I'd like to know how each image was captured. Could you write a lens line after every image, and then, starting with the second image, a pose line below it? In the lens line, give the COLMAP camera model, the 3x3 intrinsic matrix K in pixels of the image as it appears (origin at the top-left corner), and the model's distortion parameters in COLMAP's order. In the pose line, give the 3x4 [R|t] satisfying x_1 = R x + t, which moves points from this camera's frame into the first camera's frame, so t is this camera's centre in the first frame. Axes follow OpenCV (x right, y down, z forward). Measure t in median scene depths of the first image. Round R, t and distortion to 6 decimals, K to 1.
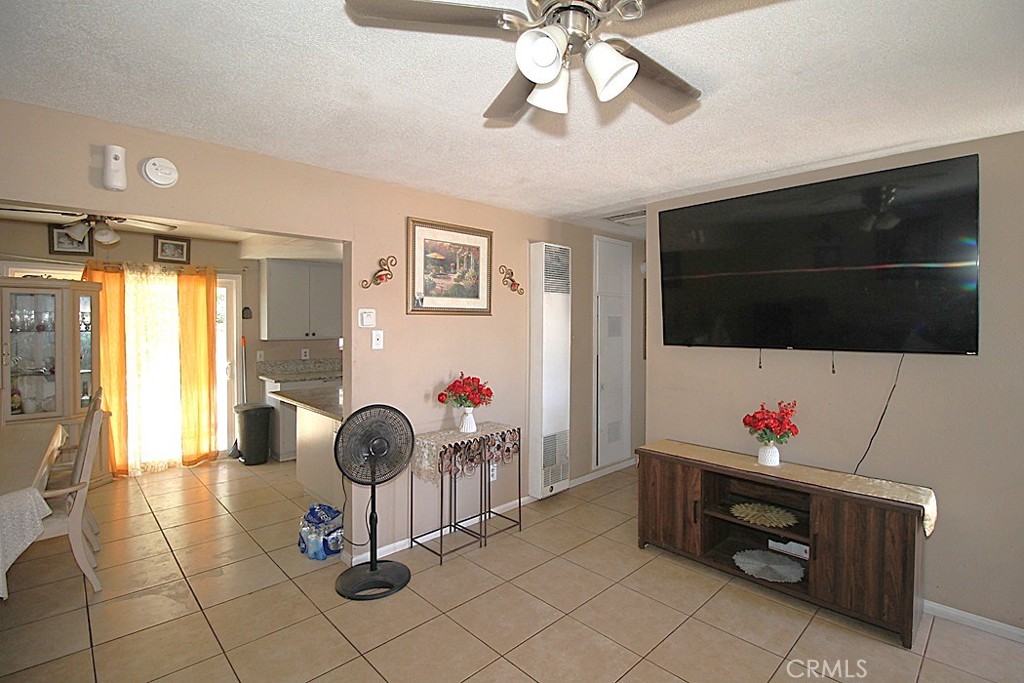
lens RADIAL K [[479.4, 0, 517.2], [0, 479.4, 329.7], [0, 0, 1]] dist [-0.002147, -0.010638]
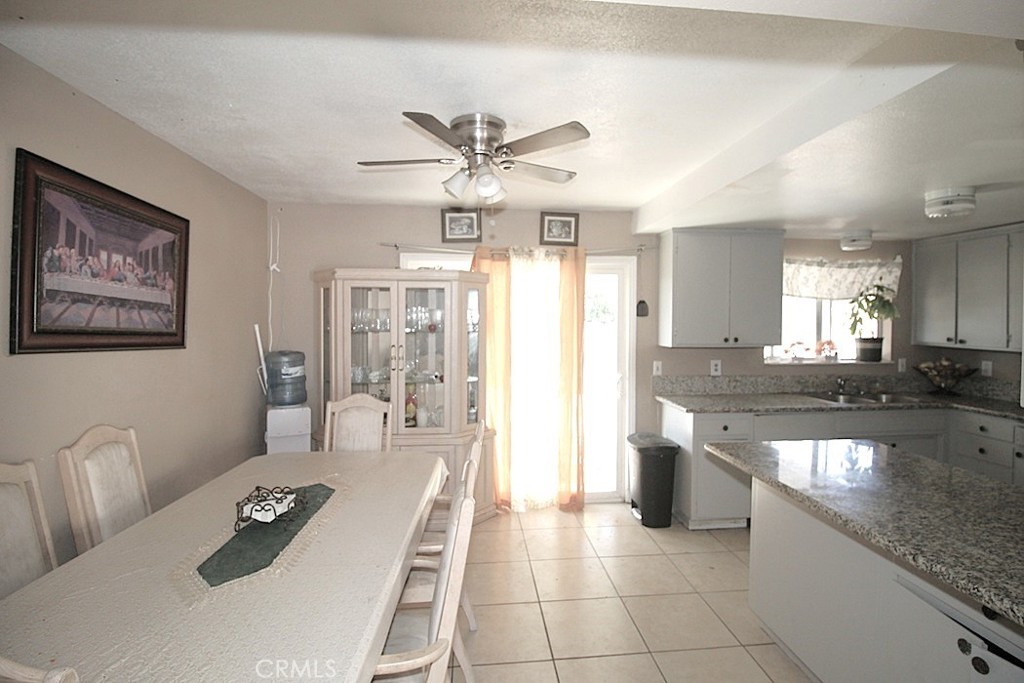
lens RADIAL K [[479.4, 0, 511.5], [0, 479.4, 332.7], [0, 0, 1]] dist [-0.002147, -0.010638]
pose [[0.775245, 0.017157, -0.631428, -0.303244], [-0.010330, 0.999842, 0.014484, -0.007727], [0.631577, -0.004706, 0.775299, 0.364018]]
